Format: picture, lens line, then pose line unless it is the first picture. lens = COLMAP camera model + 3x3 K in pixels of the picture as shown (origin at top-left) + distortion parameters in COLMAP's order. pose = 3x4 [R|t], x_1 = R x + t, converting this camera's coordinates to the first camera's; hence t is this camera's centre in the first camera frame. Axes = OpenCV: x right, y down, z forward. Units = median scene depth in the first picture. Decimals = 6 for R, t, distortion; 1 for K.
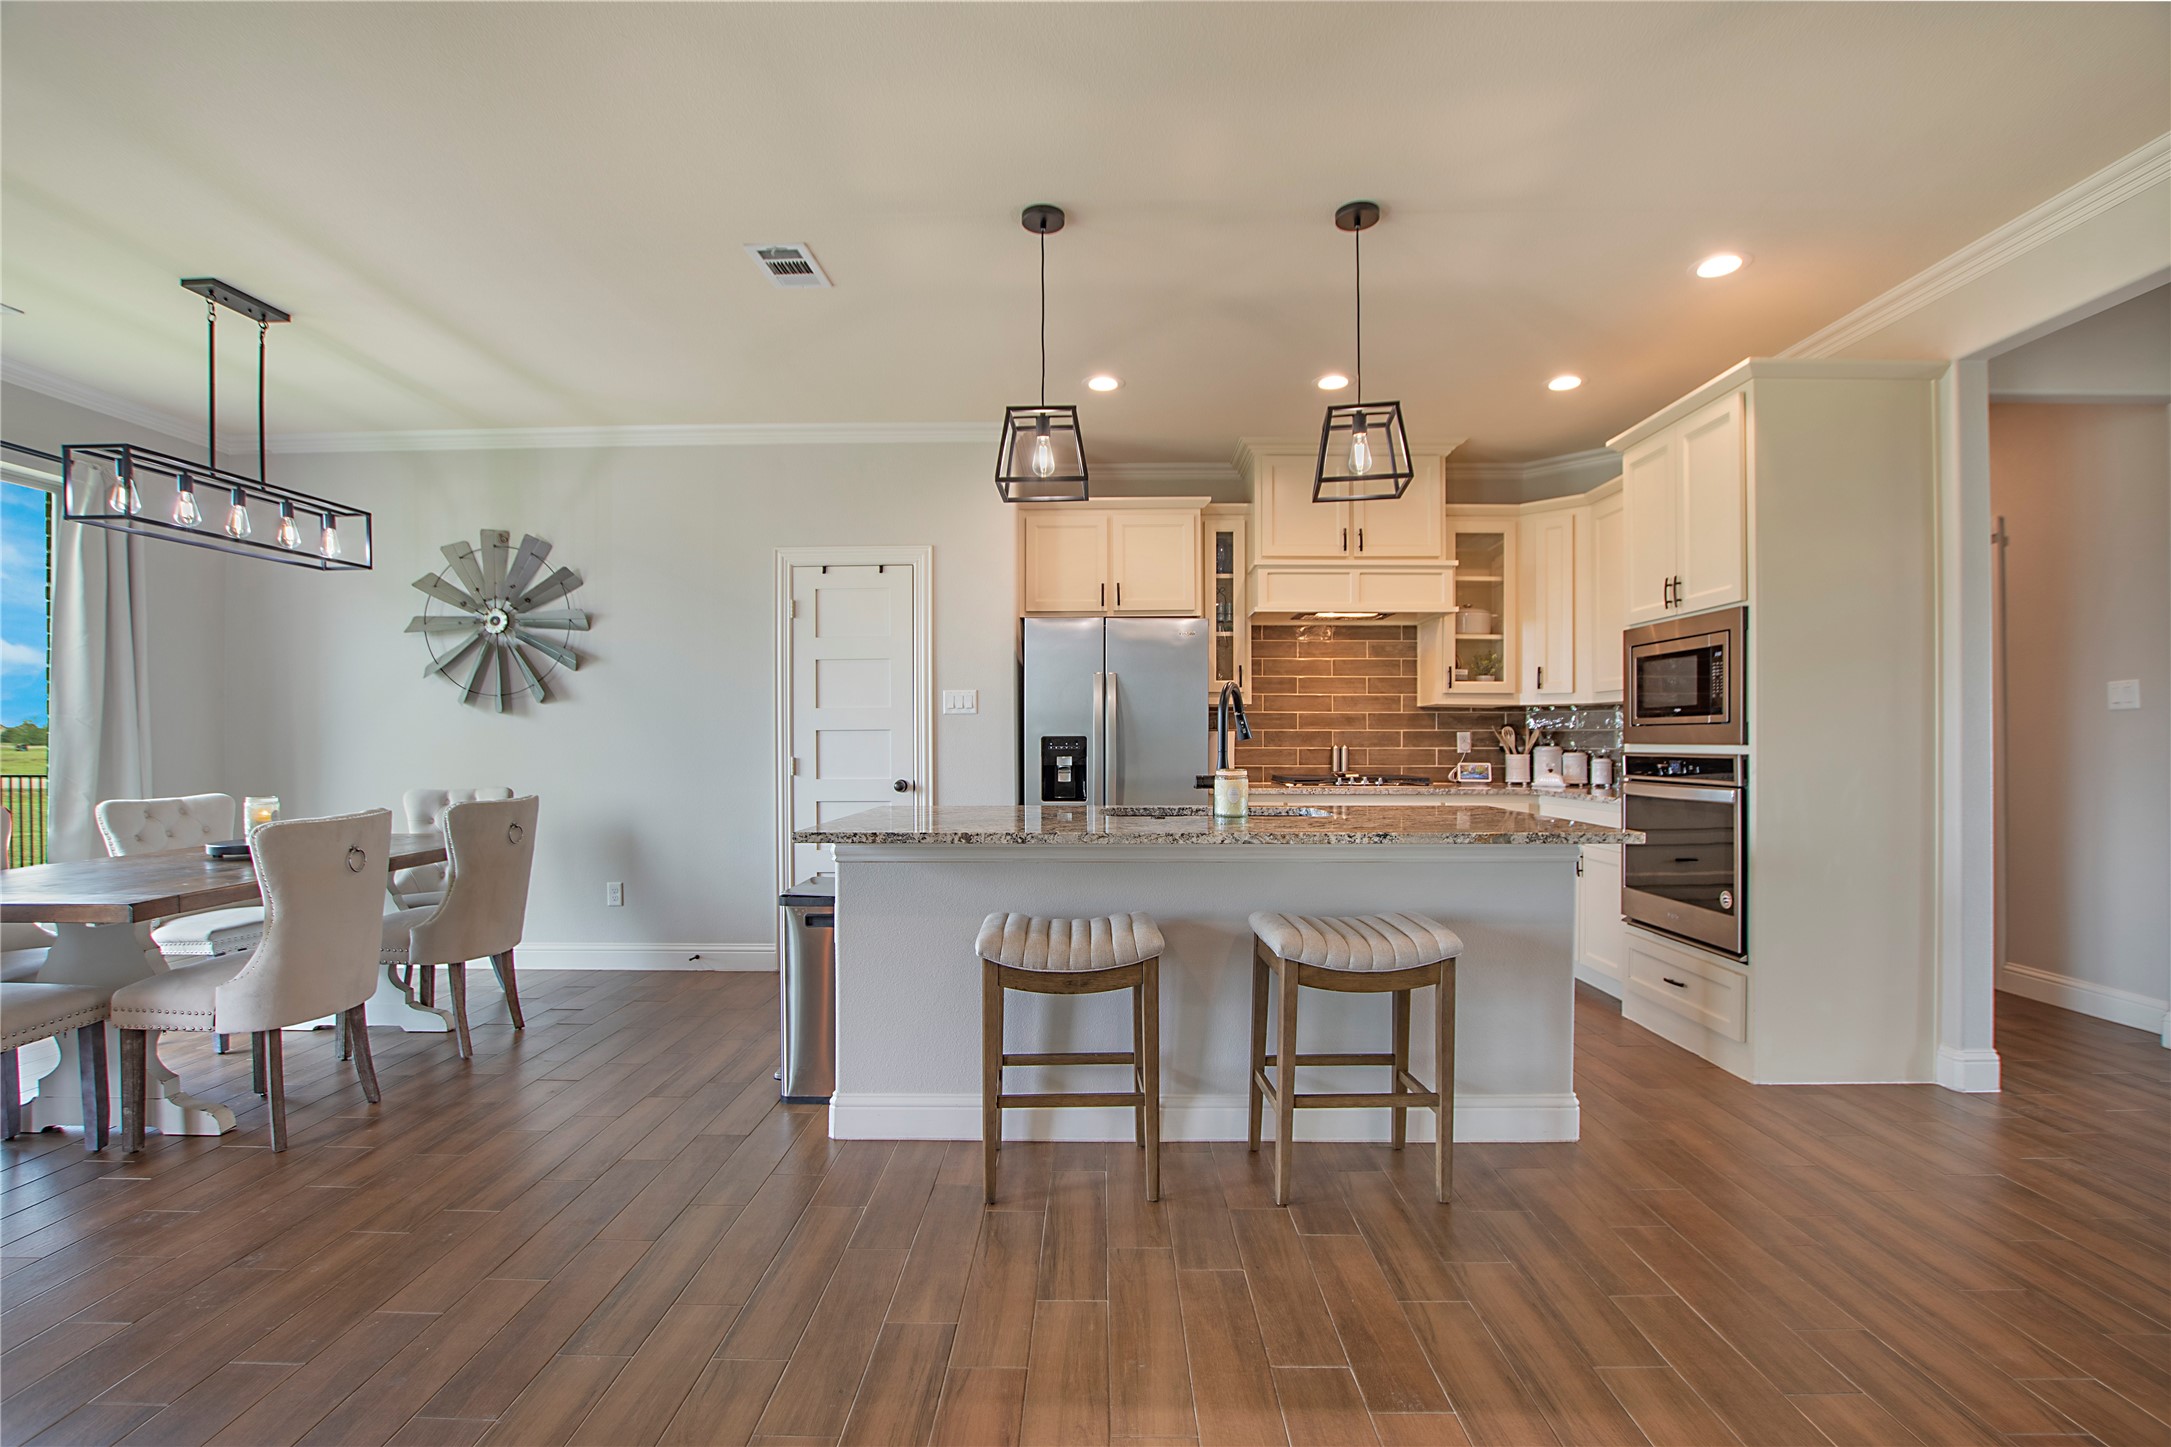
lens RADIAL K [[961.3, 0, 1087.9], [0, 961.3, 741.9], [0, 0, 1]] dist [-0.026903, 0.000128]
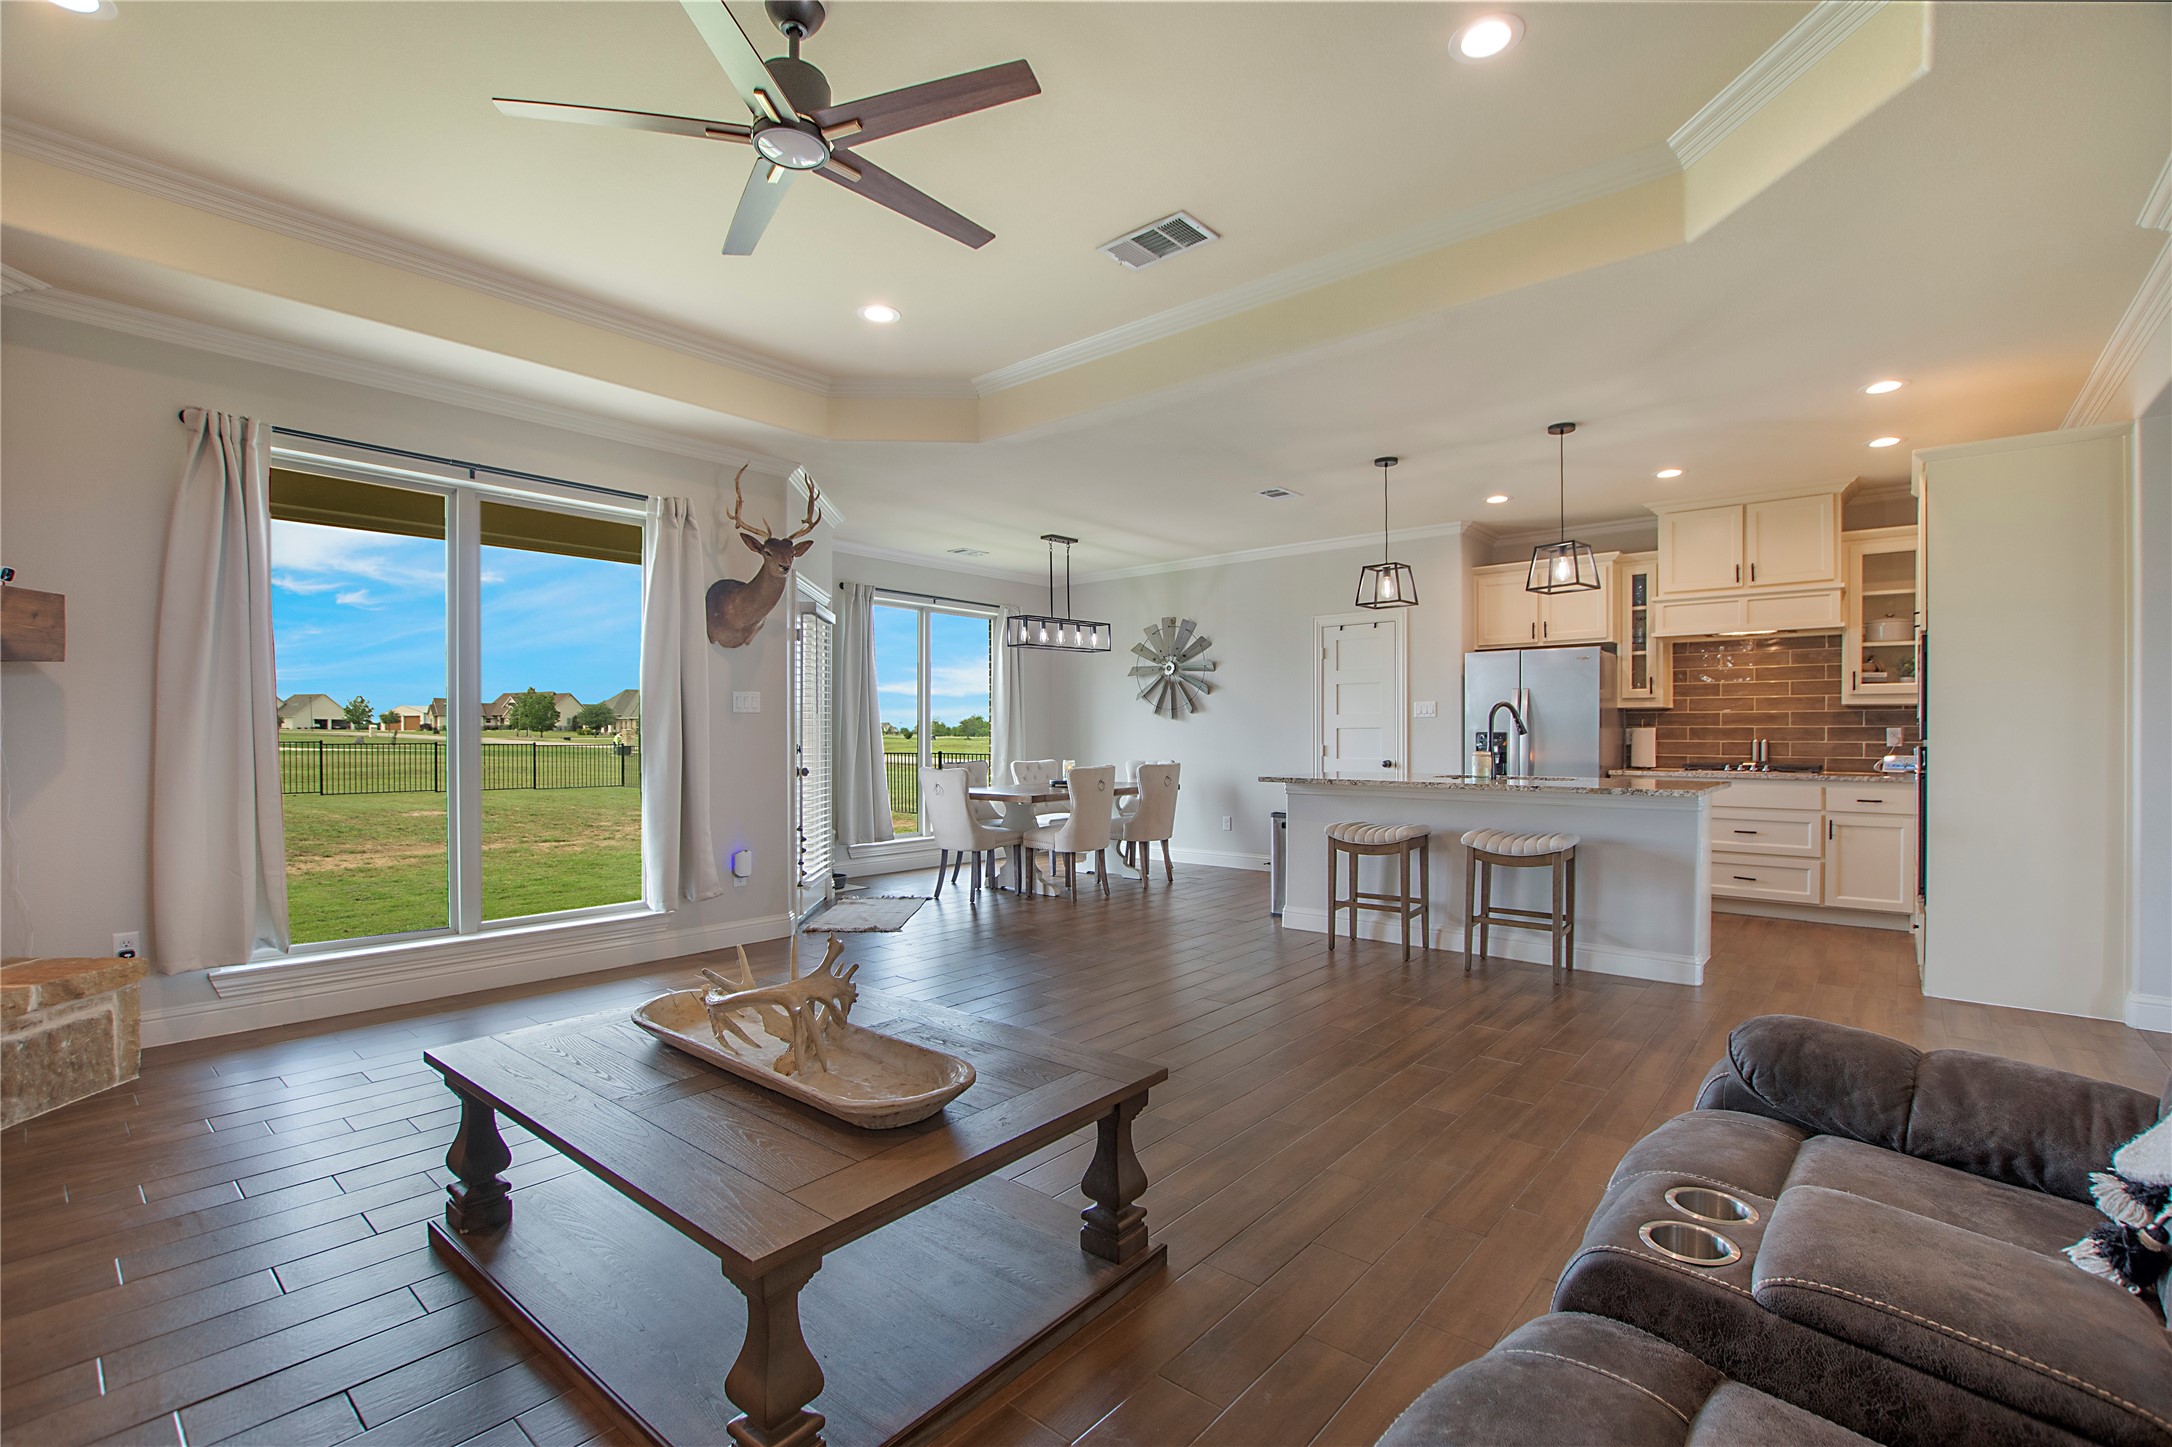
lens RADIAL K [[966.6, 0, 1104.7], [0, 966.6, 737.2], [0, 0, 1]] dist [-0.021796, 0.000608]
pose [[0.780060, 0.003428, -0.625695, 0.431995], [-0.001351, 0.999992, 0.003794, -0.002629], [0.625703, -0.002114, 0.780059, -0.510409]]
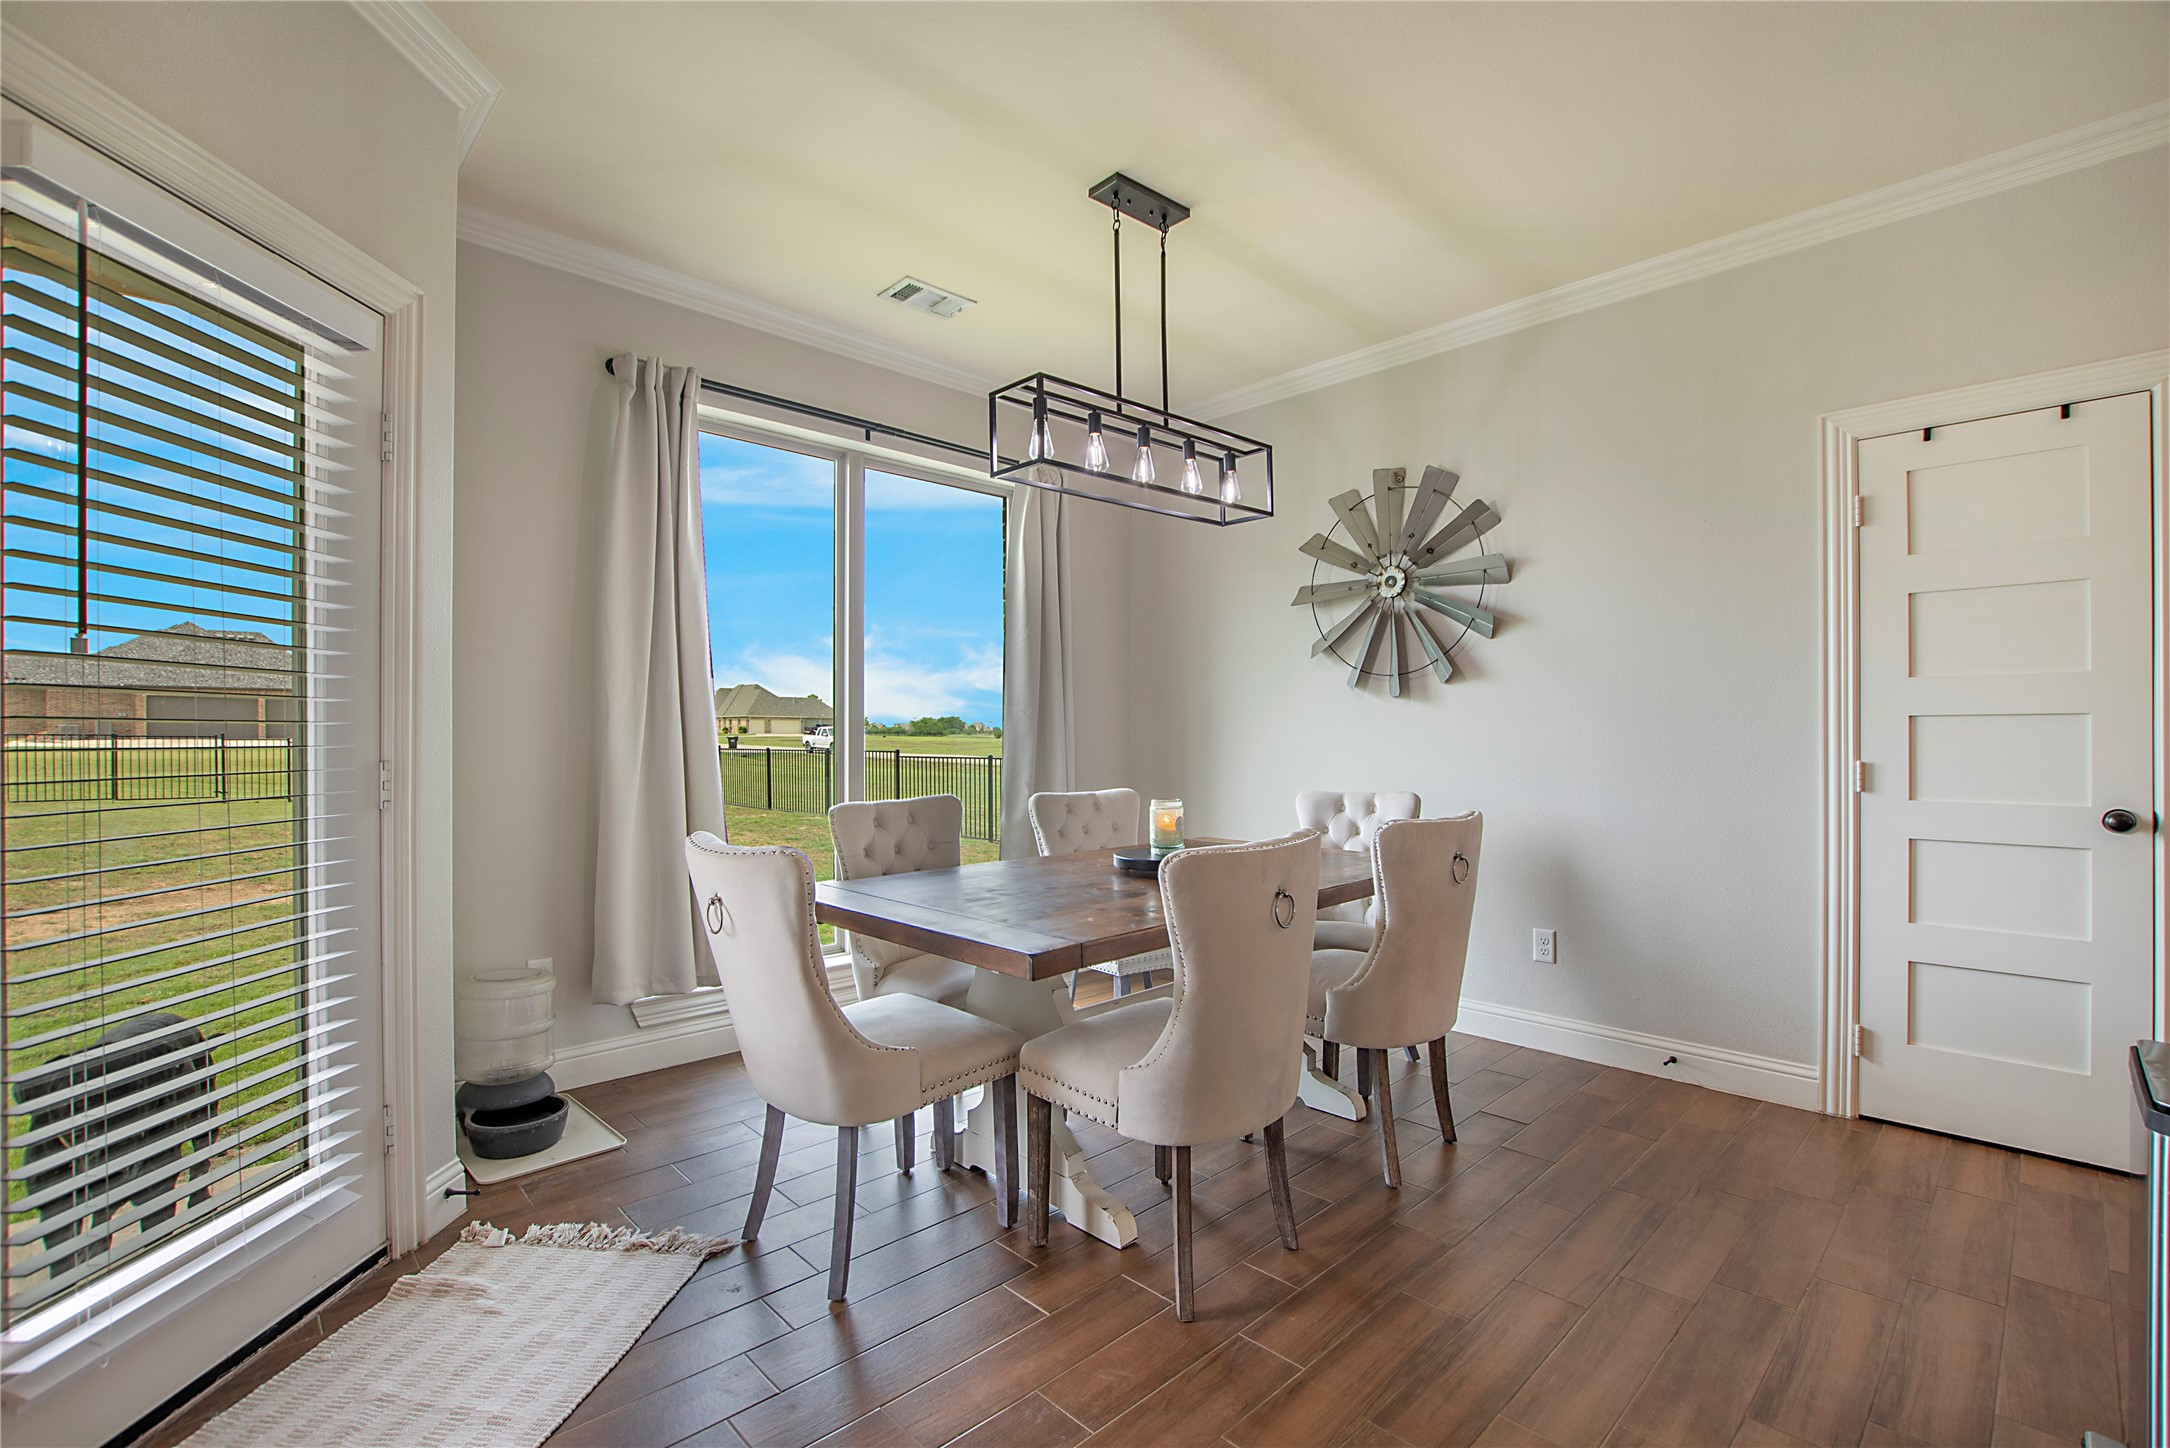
lens RADIAL K [[968.9, 0, 1075.2], [0, 968.9, 734.6], [0, 0, 1]] dist [-0.020066, 0.000045]
pose [[0.697373, 0.004266, -0.716695, -0.226232], [-0.002854, 0.999991, 0.003175, -0.000809], [0.716702, -0.000168, 0.697379, 0.244439]]
